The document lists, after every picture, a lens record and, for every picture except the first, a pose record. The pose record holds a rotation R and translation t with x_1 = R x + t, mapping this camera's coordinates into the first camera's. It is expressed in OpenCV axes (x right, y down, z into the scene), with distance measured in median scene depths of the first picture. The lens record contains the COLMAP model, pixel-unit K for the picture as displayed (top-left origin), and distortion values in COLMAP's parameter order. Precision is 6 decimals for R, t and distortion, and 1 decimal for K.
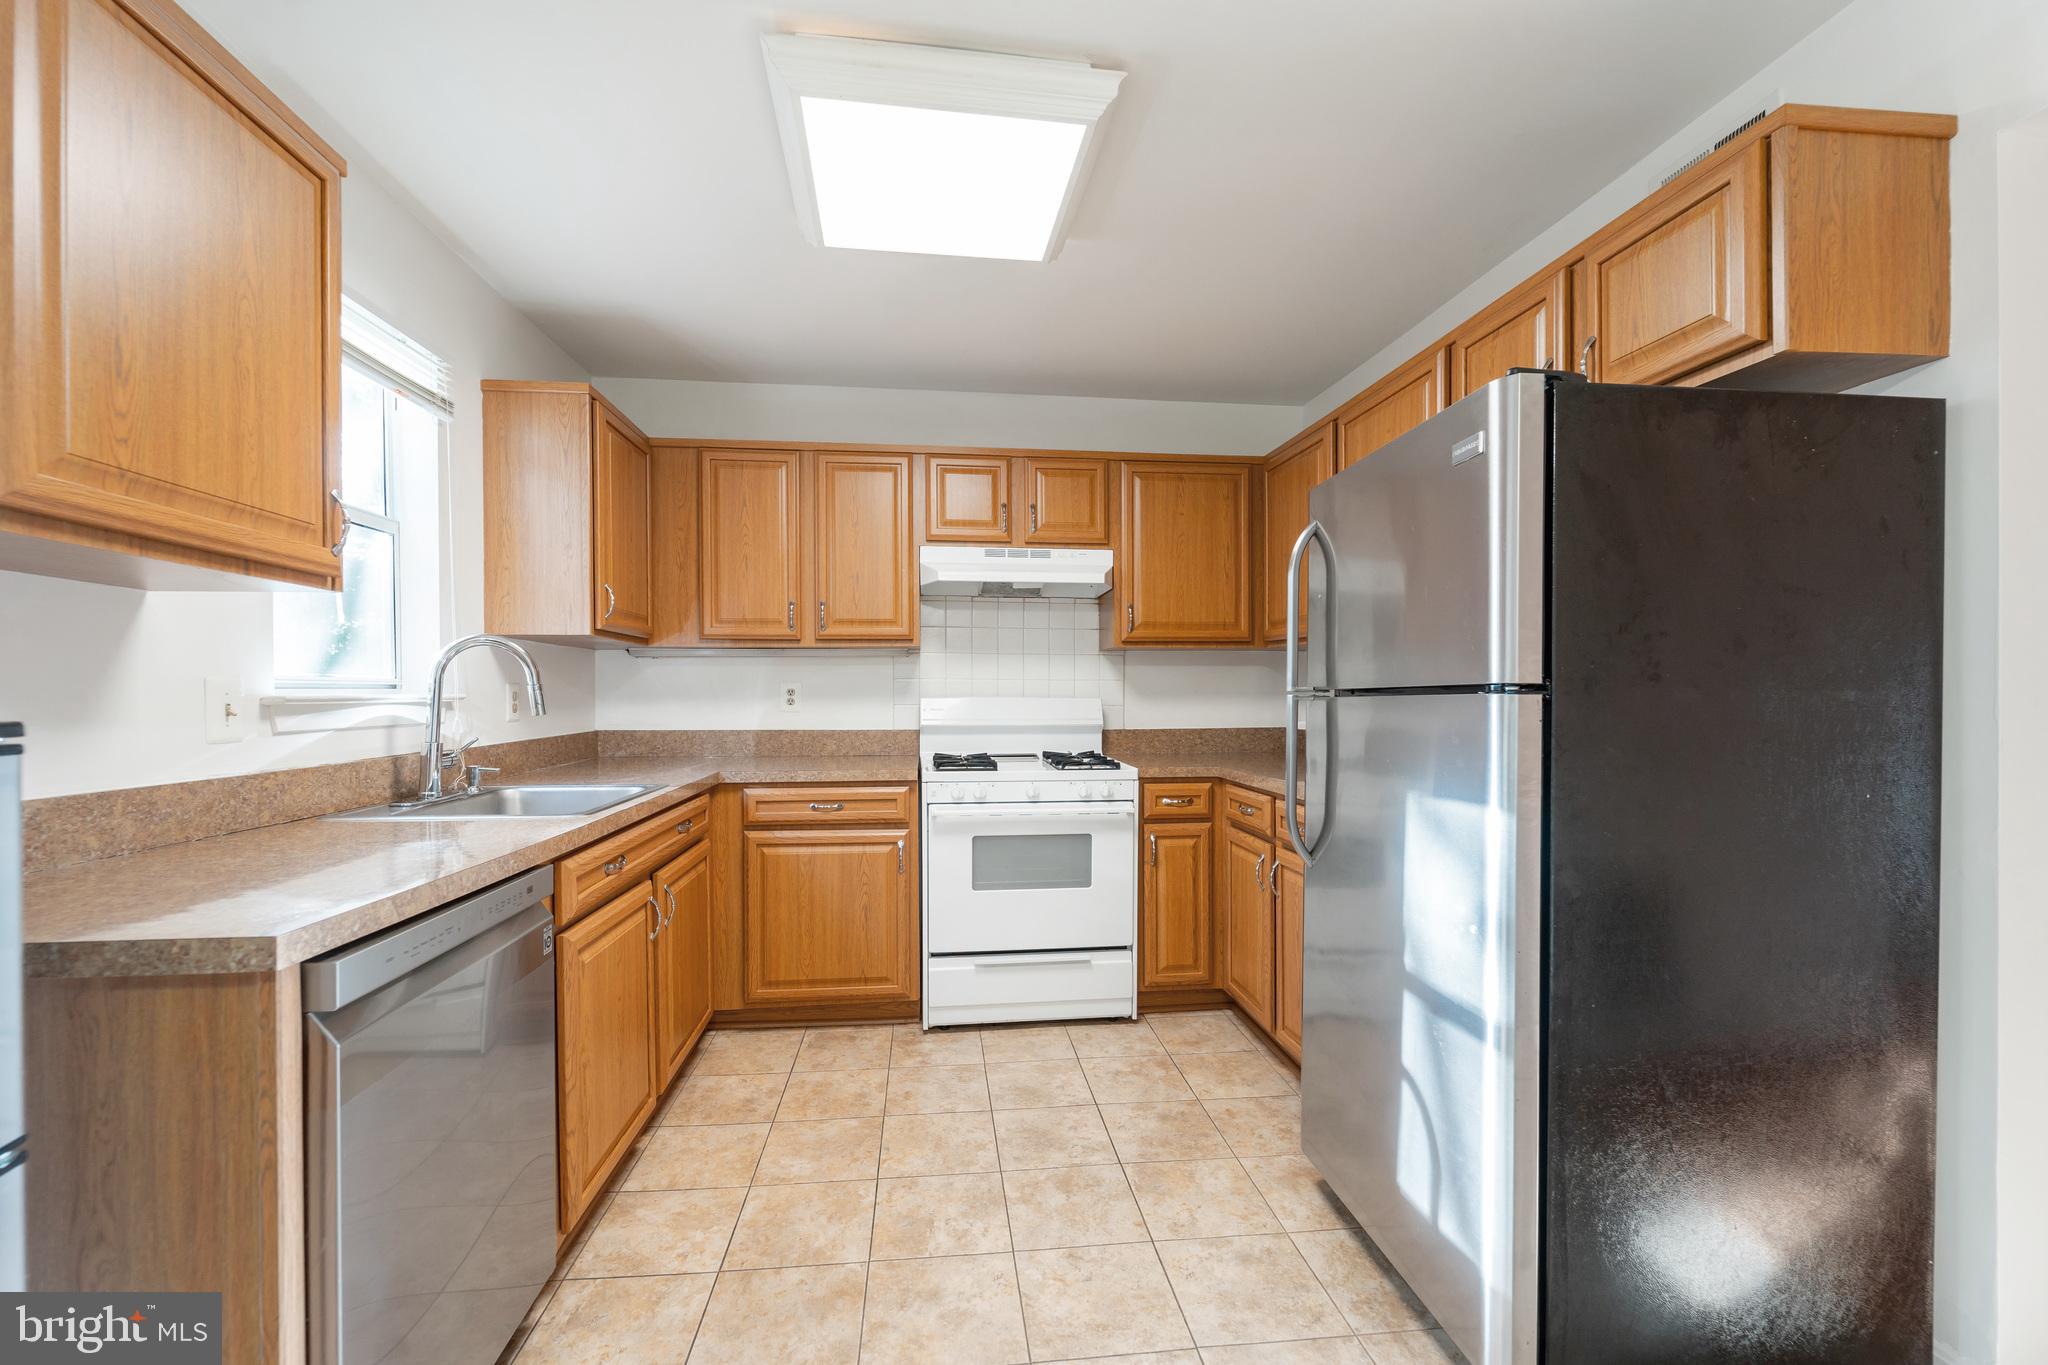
lens RADIAL K [[835.6, 0, 1015.3], [0, 835.6, 700.8], [0, 0, 1]] dist [0.004749, -0.002080]
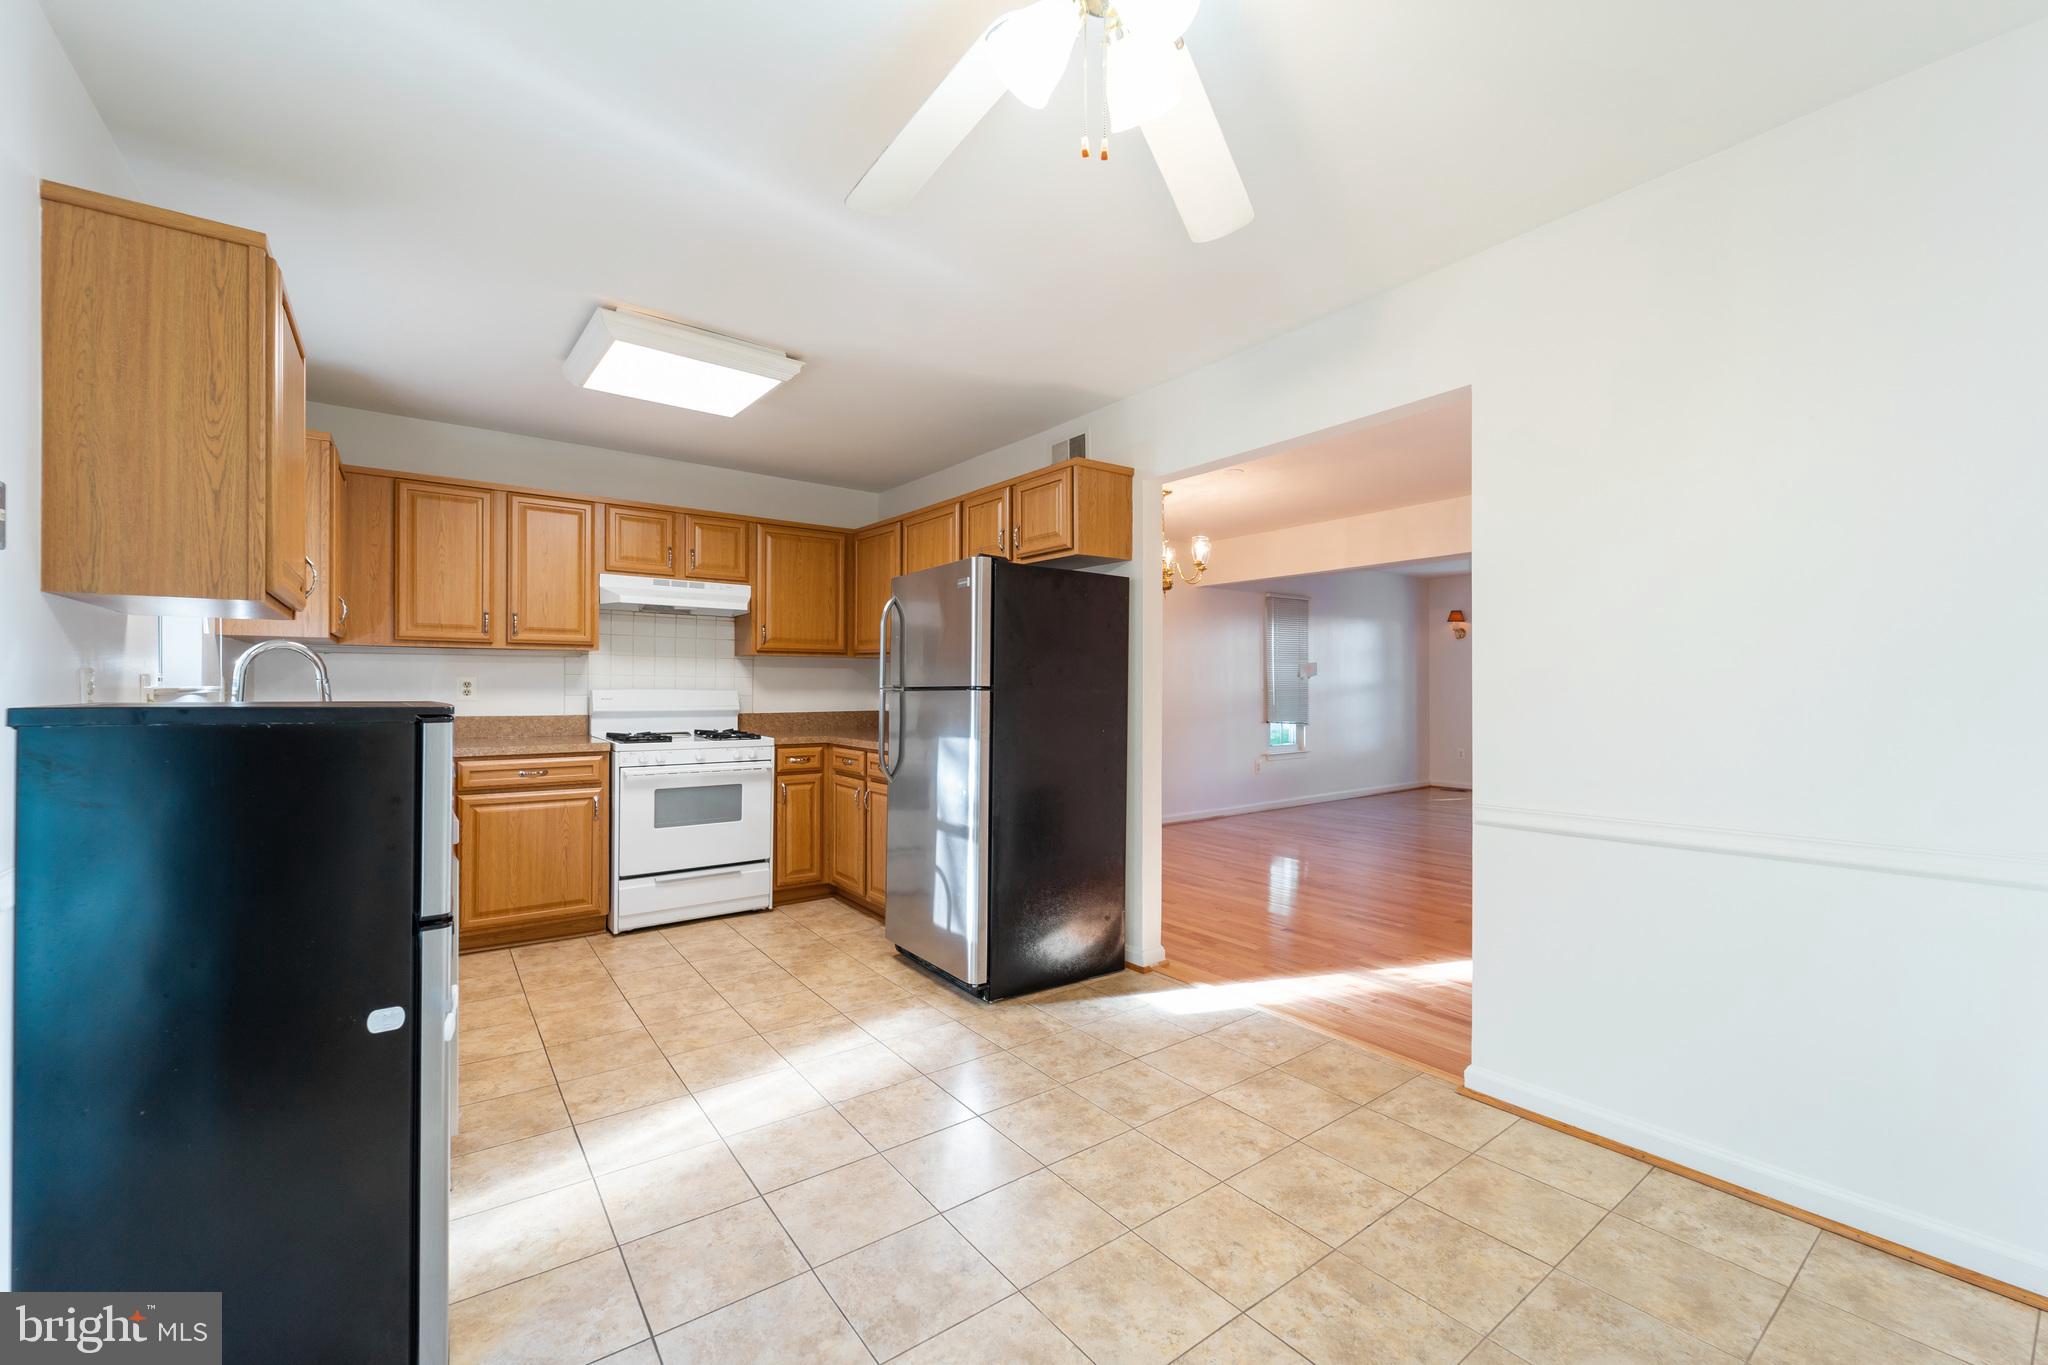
lens RADIAL K [[835.6, 0, 1044.6], [0, 835.6, 682.7], [0, 0, 1]] dist [0.004749, -0.002080]
pose [[0.849302, 0.009361, 0.527824, -0.255904], [-0.003280, 0.999917, -0.012456, -0.000988], [-0.527897, 0.008848, 0.849263, -0.569618]]
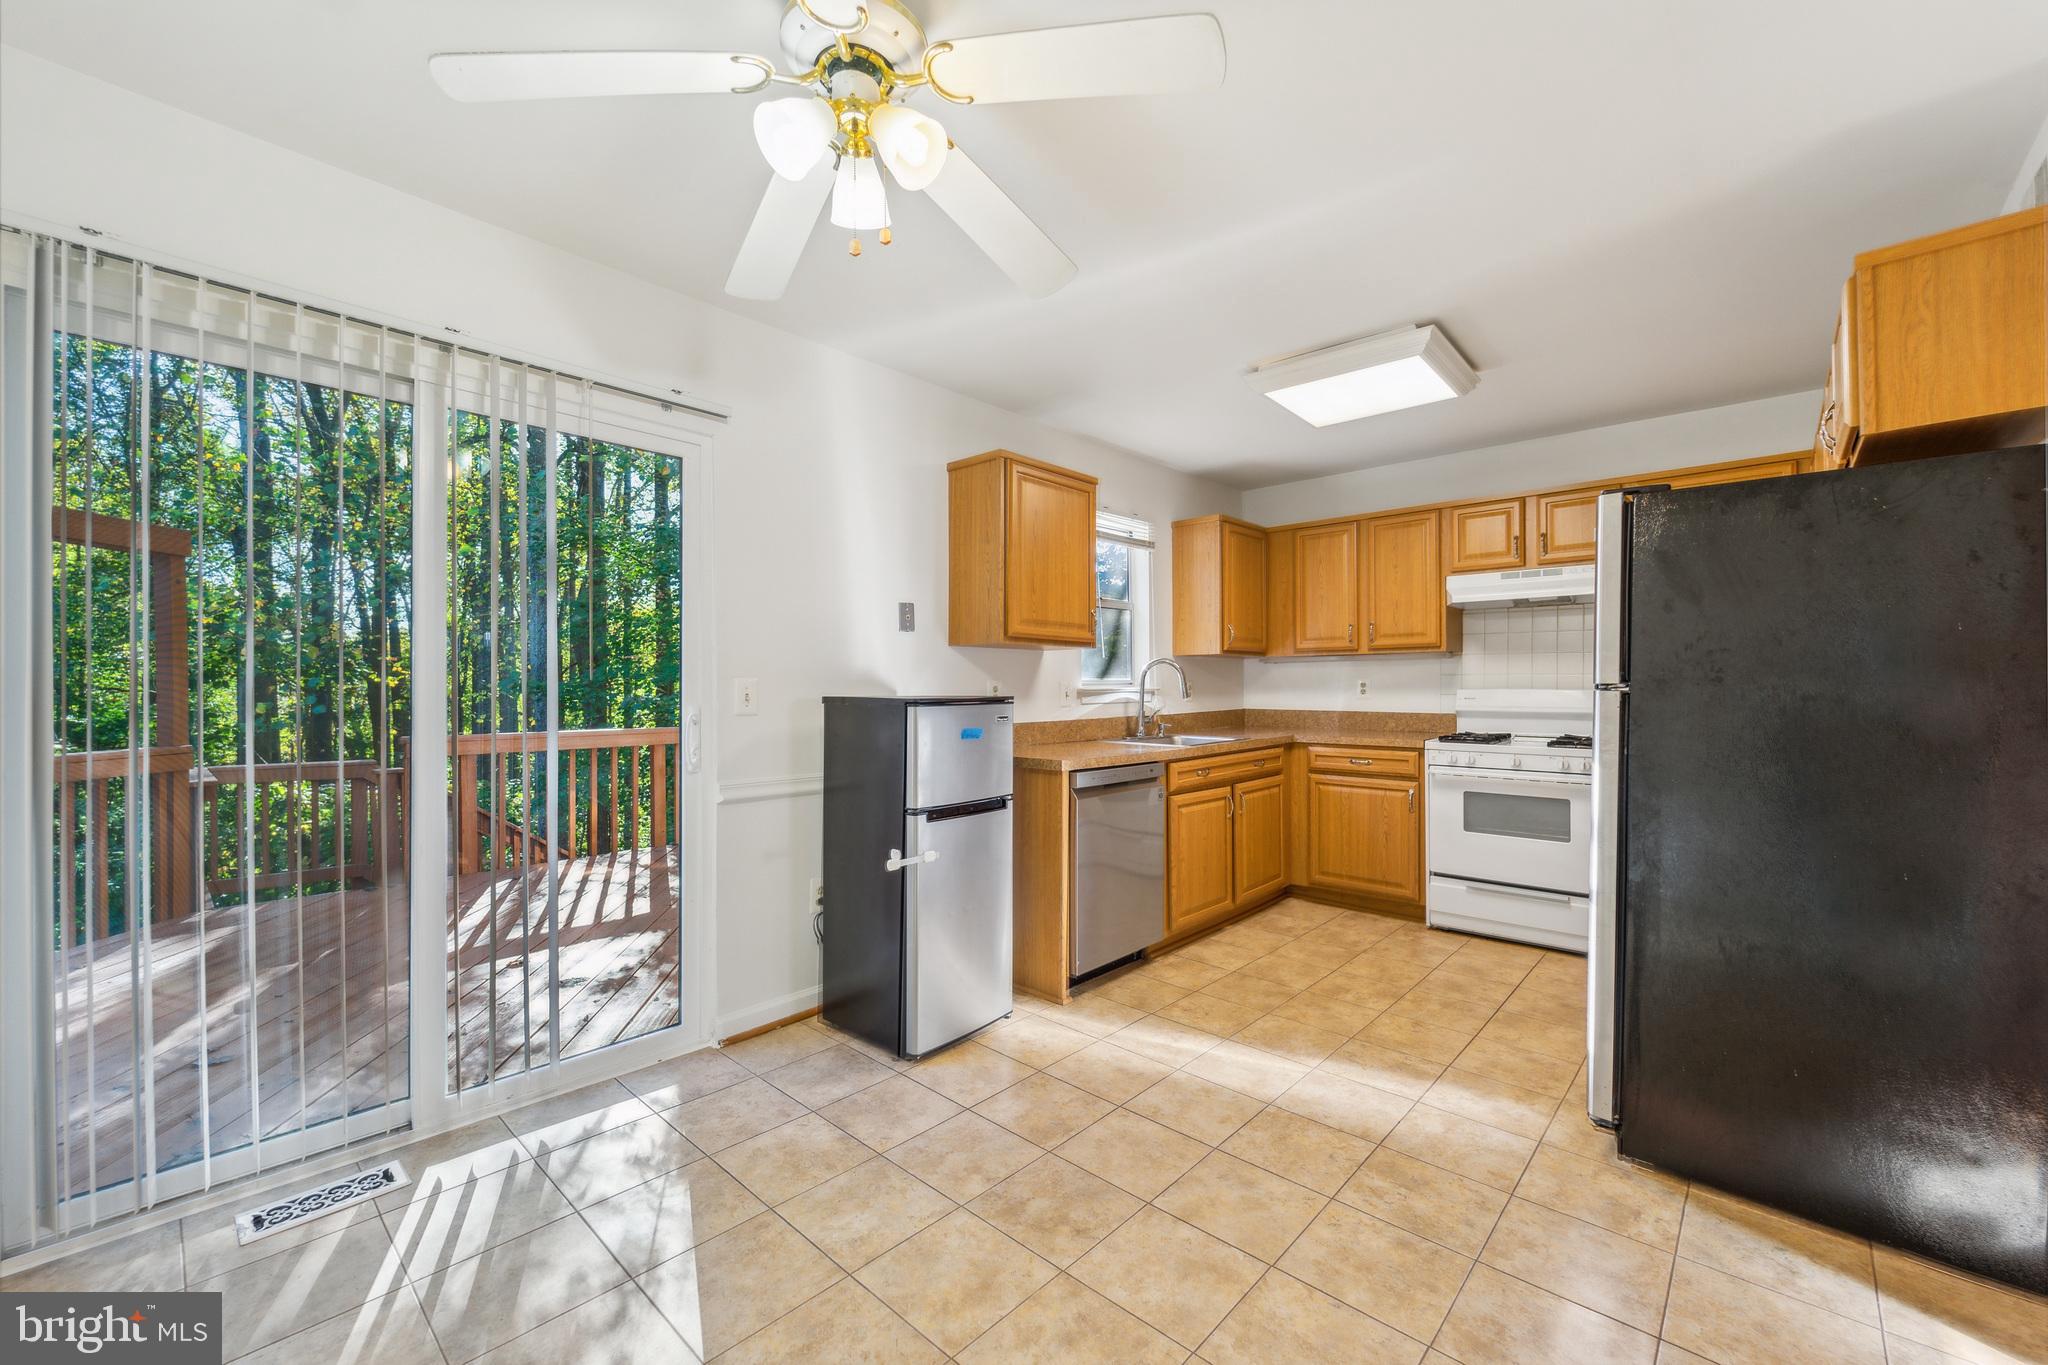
lens RADIAL K [[835.6, 0, 1022.1], [0, 835.6, 685.8], [0, 0, 1]] dist [0.004749, -0.002080]
pose [[0.651187, 0.000002, -0.758917, 0.555208], [-0.003380, 0.999990, -0.002898, -0.004058], [0.758910, 0.004452, 0.651181, -0.467518]]
